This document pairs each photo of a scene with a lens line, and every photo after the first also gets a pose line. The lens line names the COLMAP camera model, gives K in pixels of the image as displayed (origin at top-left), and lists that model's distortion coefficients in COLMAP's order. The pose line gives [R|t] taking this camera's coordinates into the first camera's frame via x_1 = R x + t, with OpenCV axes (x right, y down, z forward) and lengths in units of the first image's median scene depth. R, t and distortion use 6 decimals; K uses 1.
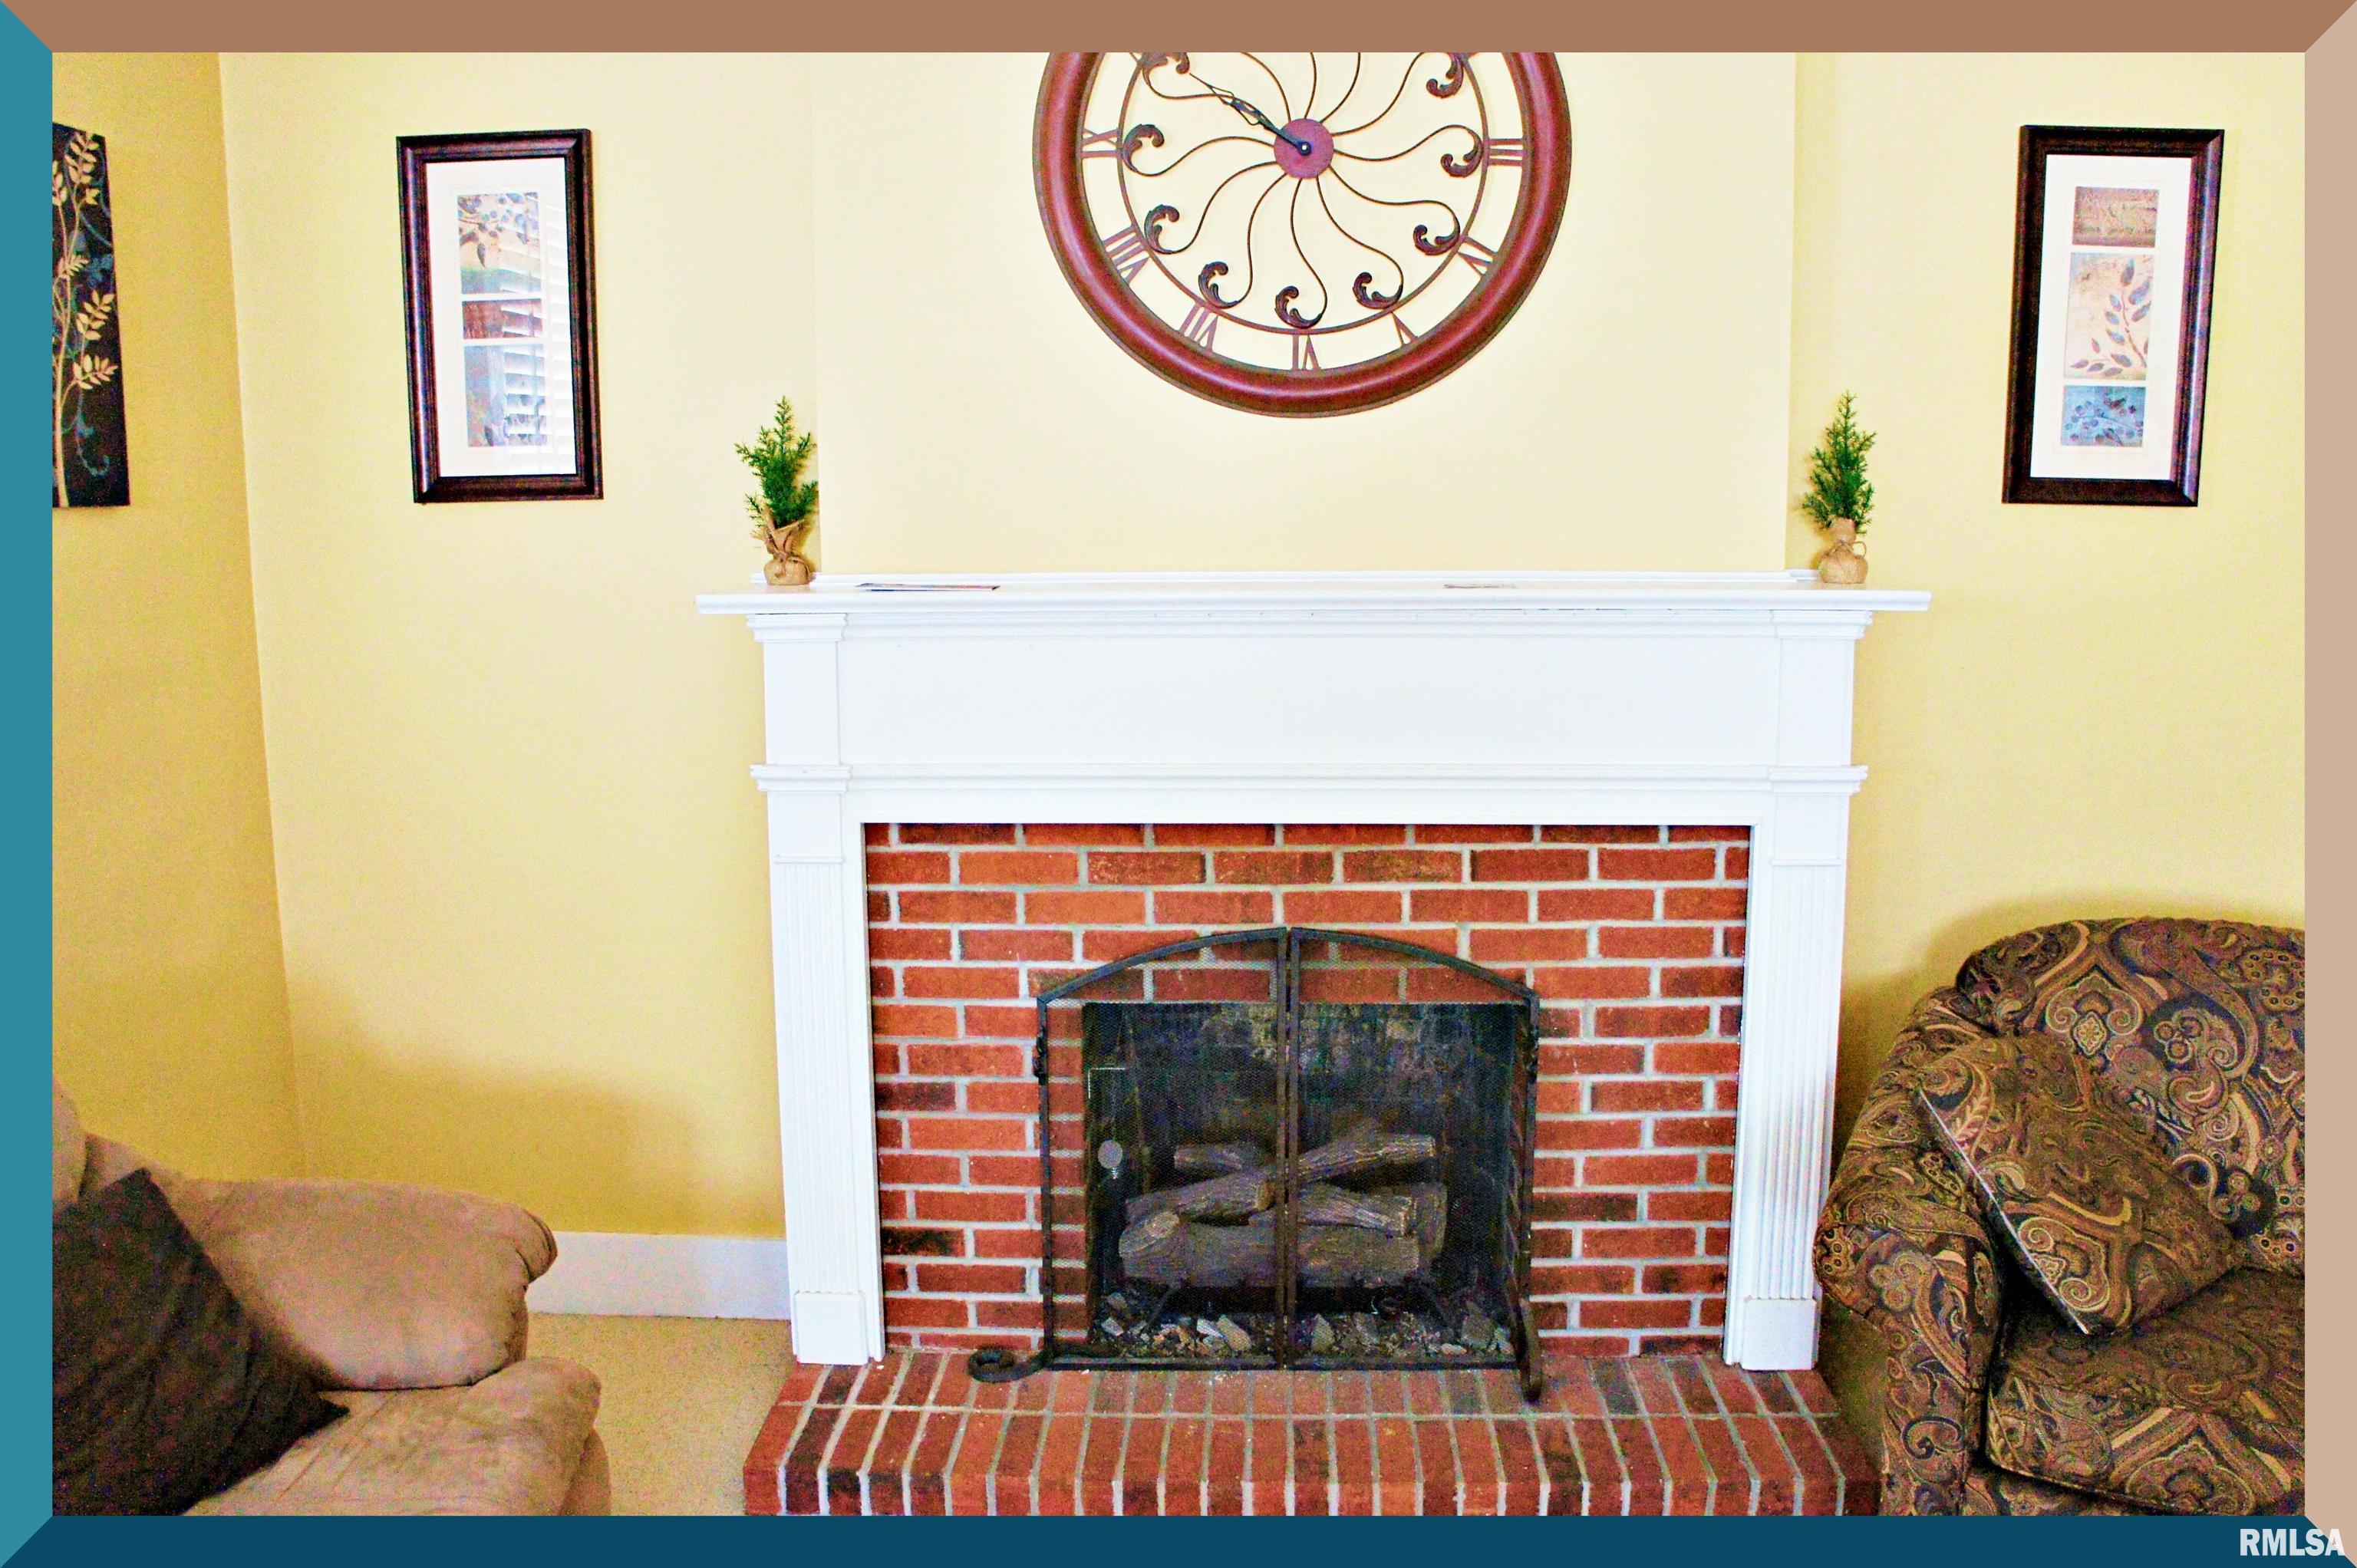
lens RADIAL K [[1852.4, 0, 1178.5], [0, 1852.4, 784.0], [0, 0, 1]] dist [-0.181587, 0.146142]
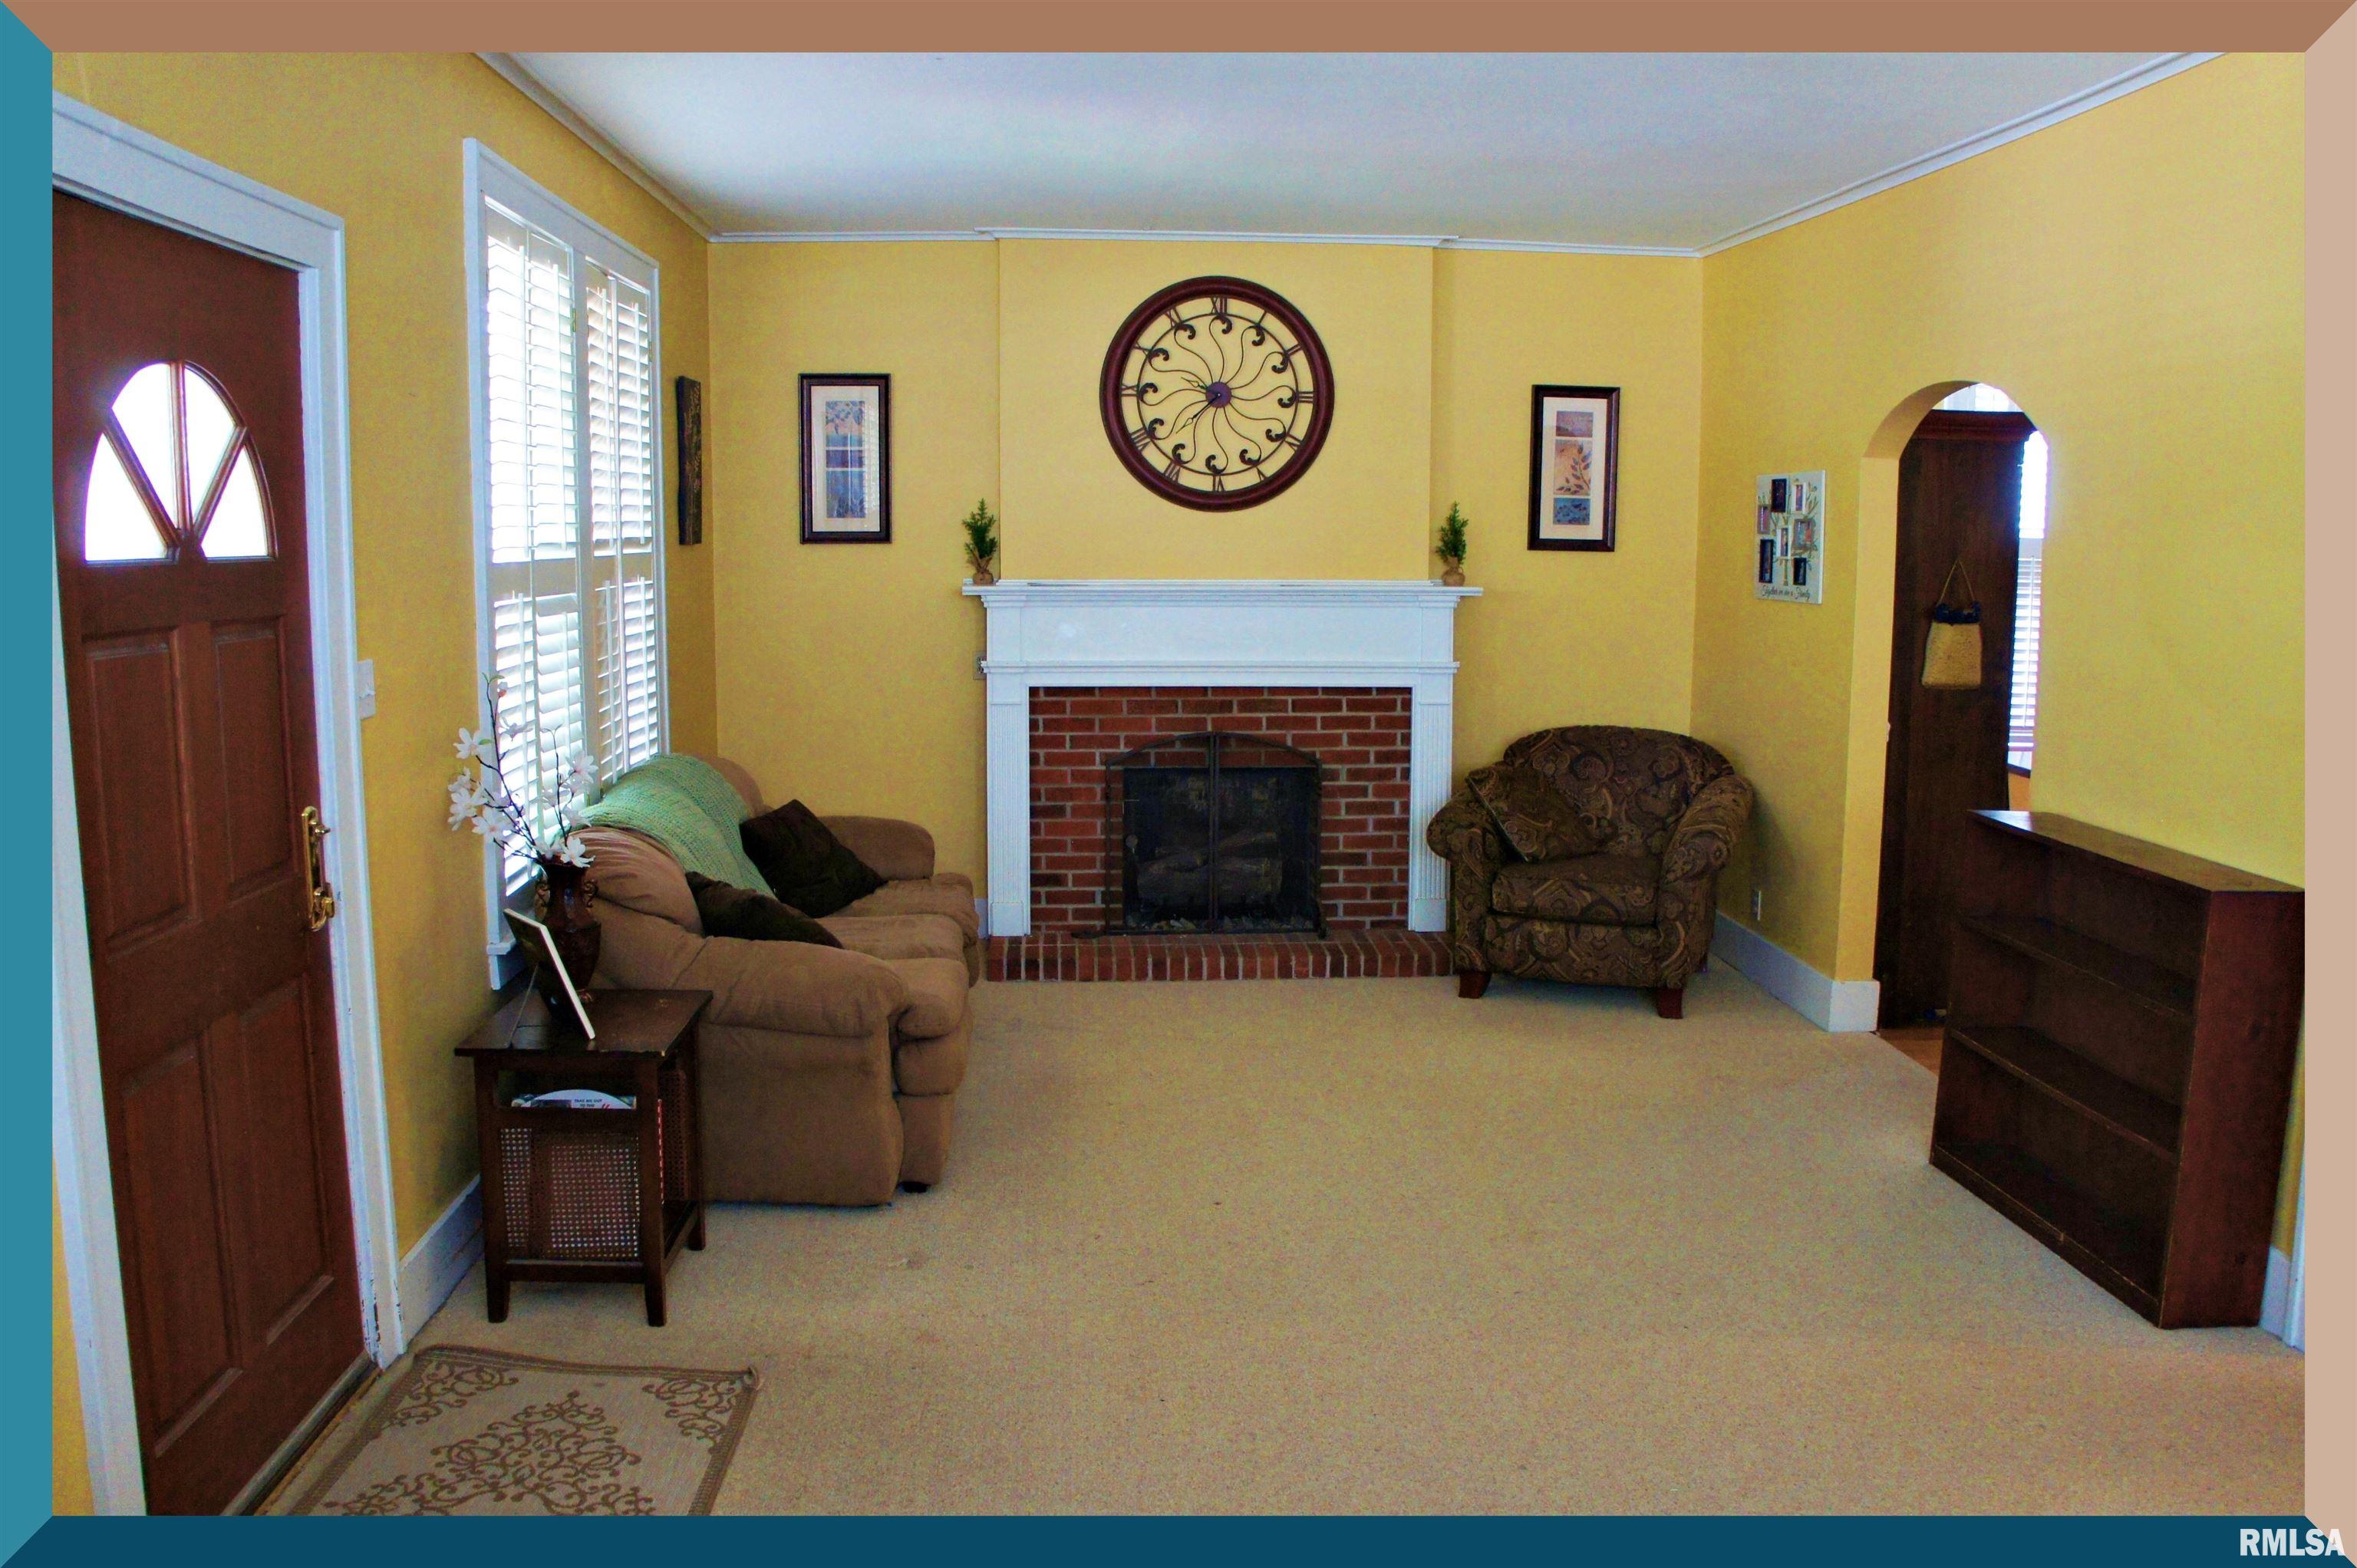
lens RADIAL K [[1852.4, 0, 1178.5], [0, 1852.4, 784.0], [0, 0, 1]] dist [-0.181587, 0.146142]
pose [[0.993718, -0.004796, 0.111813, -0.240236], [0.007124, 0.999766, -0.020428, 0.186392], [-0.111688, 0.021096, 0.993519, -1.275676]]
